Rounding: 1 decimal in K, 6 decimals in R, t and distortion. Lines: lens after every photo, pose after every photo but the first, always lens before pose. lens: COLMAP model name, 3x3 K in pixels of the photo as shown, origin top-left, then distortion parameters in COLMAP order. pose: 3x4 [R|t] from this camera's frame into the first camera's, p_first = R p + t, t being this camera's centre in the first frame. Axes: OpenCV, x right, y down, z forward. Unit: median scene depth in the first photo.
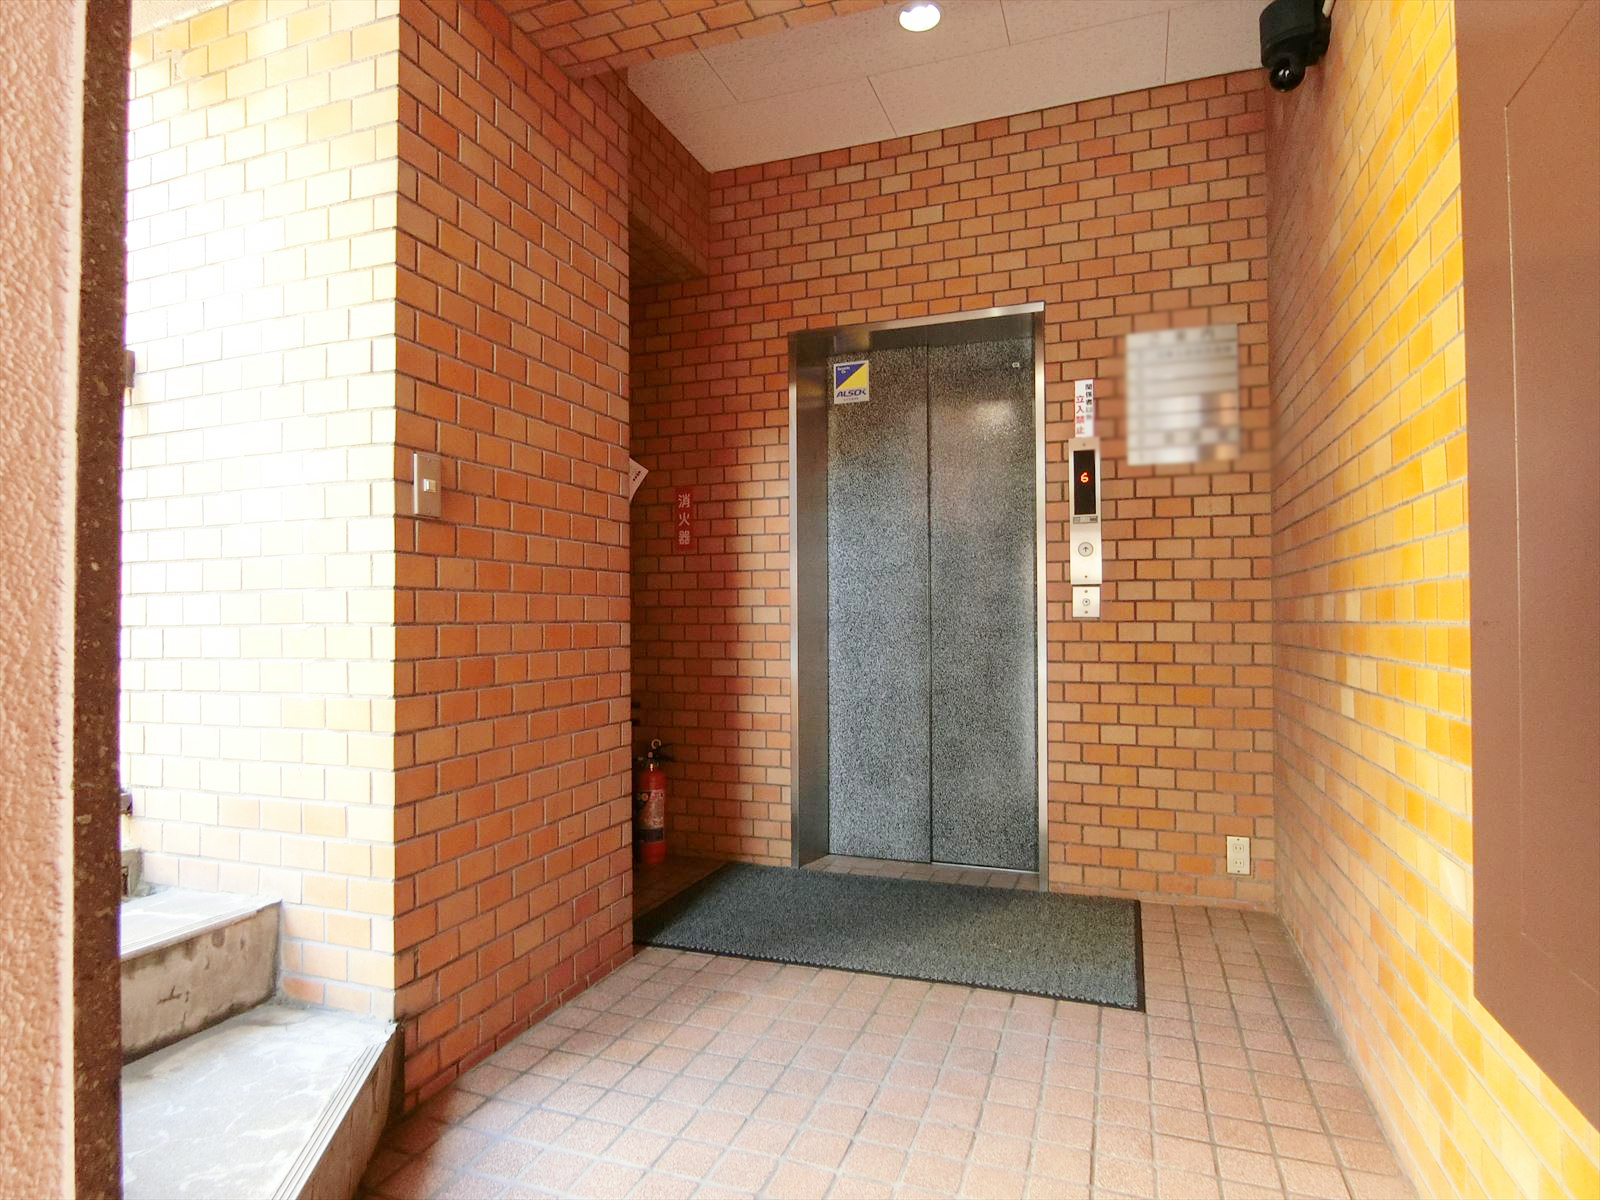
lens RADIAL K [[904.9, 0, 794.3], [0, 904.9, 603.2], [0, 0, 1]] dist [-0.013203, -0.002021]
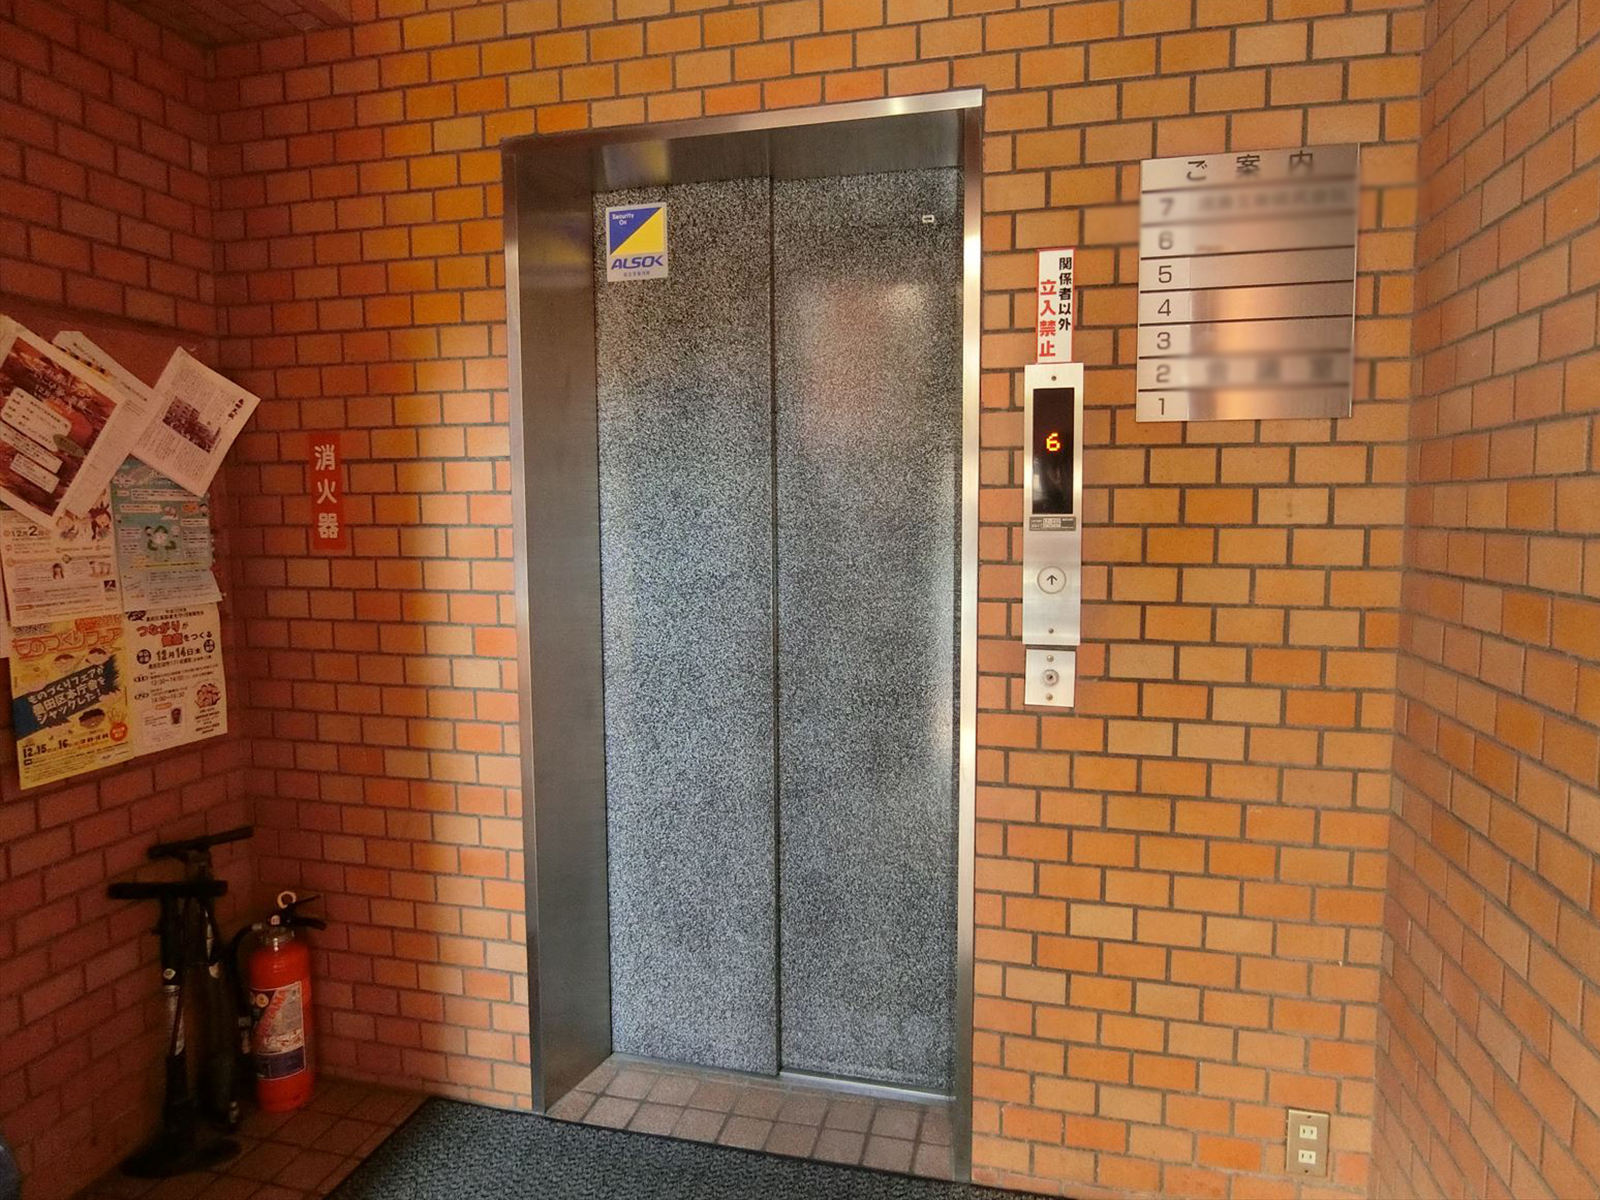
lens RADIAL K [[904.9, 0, 829.3], [0, 904.9, 571.2], [0, 0, 1]] dist [-0.013203, -0.002021]
pose [[0.991952, -0.008975, 0.126296, 0.113684], [-0.003013, 0.995529, 0.094408, -0.101599], [-0.126579, -0.094029, 0.987490, 0.442487]]
